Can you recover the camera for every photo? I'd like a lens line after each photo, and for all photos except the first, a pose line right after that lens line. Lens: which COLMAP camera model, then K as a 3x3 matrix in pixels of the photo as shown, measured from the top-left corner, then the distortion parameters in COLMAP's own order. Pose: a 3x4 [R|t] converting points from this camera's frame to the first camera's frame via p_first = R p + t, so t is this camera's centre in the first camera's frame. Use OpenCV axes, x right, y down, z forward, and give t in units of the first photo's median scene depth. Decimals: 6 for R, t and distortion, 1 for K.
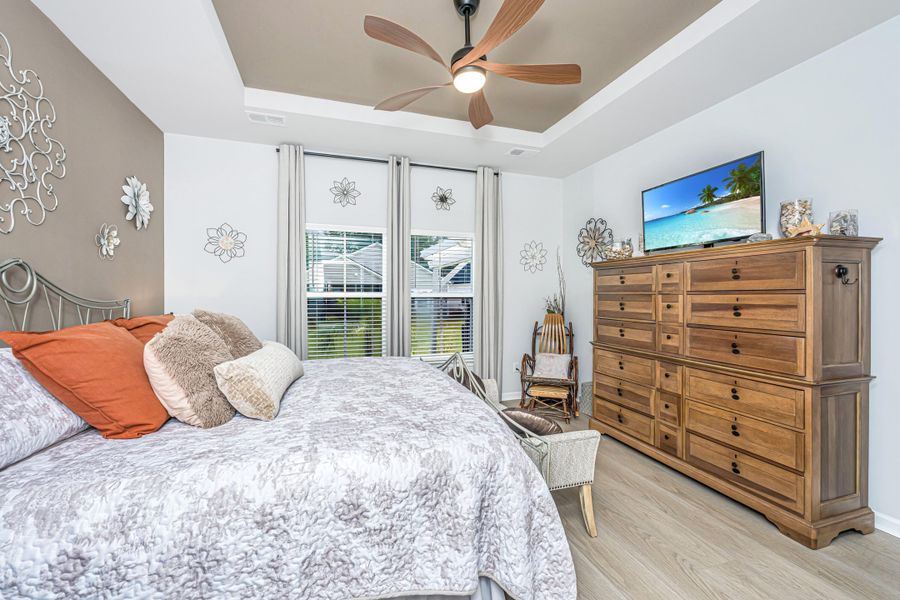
lens RADIAL K [[363.6, 0, 451.2], [0, 363.6, 300.7], [0, 0, 1]] dist [-0.004803, 0.000167]
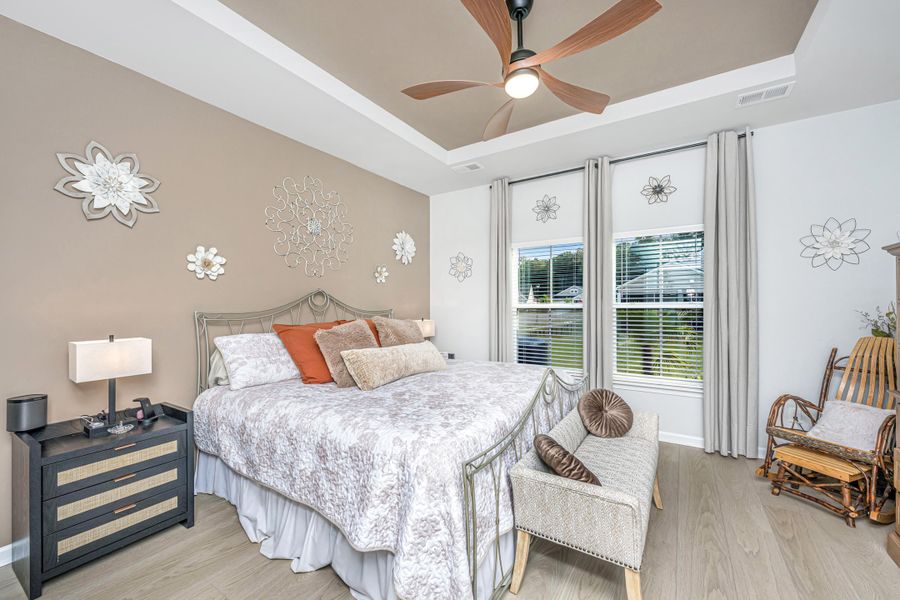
lens RADIAL K [[363.6, 0, 453.6], [0, 363.6, 304.4], [0, 0, 1]] dist [-0.004803, 0.000167]
pose [[0.632589, -0.007113, -0.774455, 0.377464], [-0.007552, 0.999854, -0.015352, -0.003549], [0.774451, 0.015560, 0.632443, 0.141056]]
